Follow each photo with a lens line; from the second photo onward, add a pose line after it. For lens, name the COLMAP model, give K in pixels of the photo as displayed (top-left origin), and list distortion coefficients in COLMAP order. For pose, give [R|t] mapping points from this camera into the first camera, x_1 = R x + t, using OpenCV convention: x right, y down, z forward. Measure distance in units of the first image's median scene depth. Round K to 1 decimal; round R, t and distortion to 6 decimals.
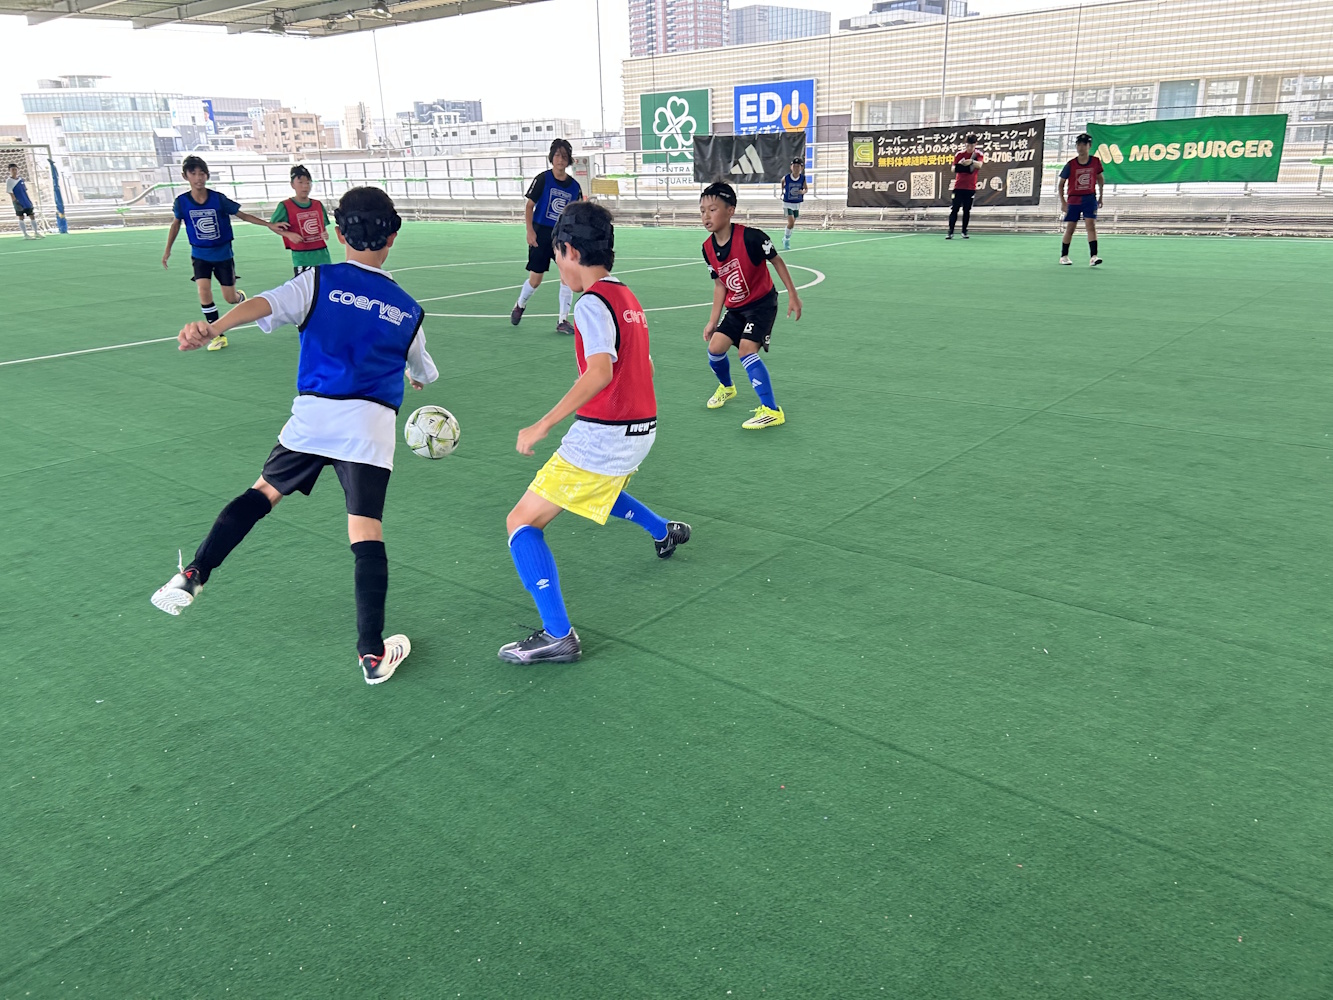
lens RADIAL K [[1004.0, 0, 663.4], [0, 1004.0, 505.6], [0, 0, 1]] dist [0.044811, -0.047391]
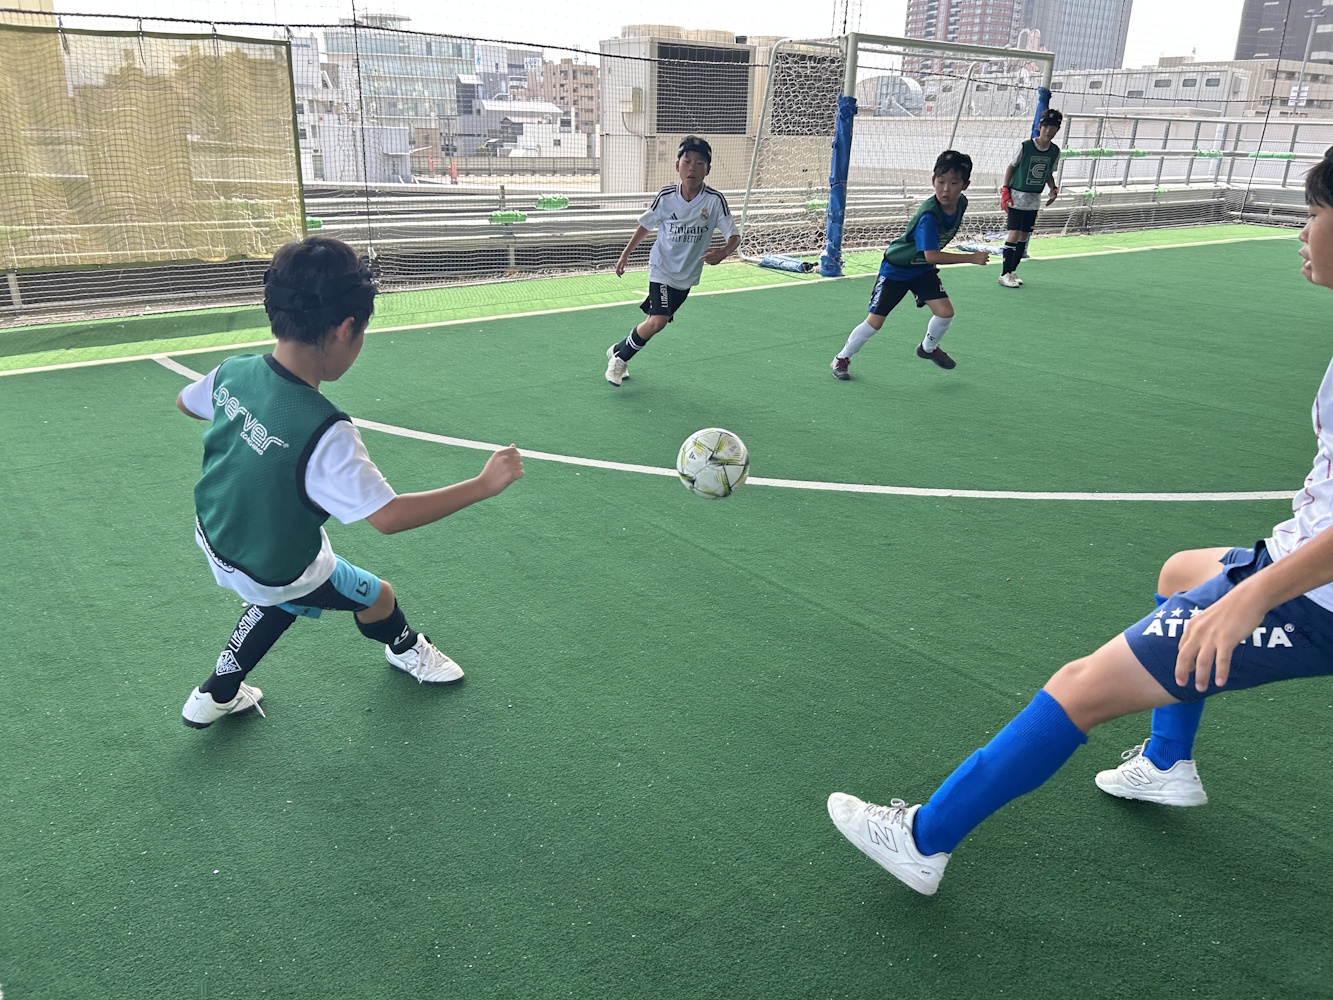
lens RADIAL K [[1004.0, 0, 635.7], [0, 1004.0, 495.1], [0, 0, 1]] dist [0.044811, -0.047391]
pose [[0.975395, 0.119351, -0.185363, -0.457962], [-0.115472, 0.992807, 0.031623, -0.106600], [0.187804, -0.009441, 0.982161, 0.358898]]
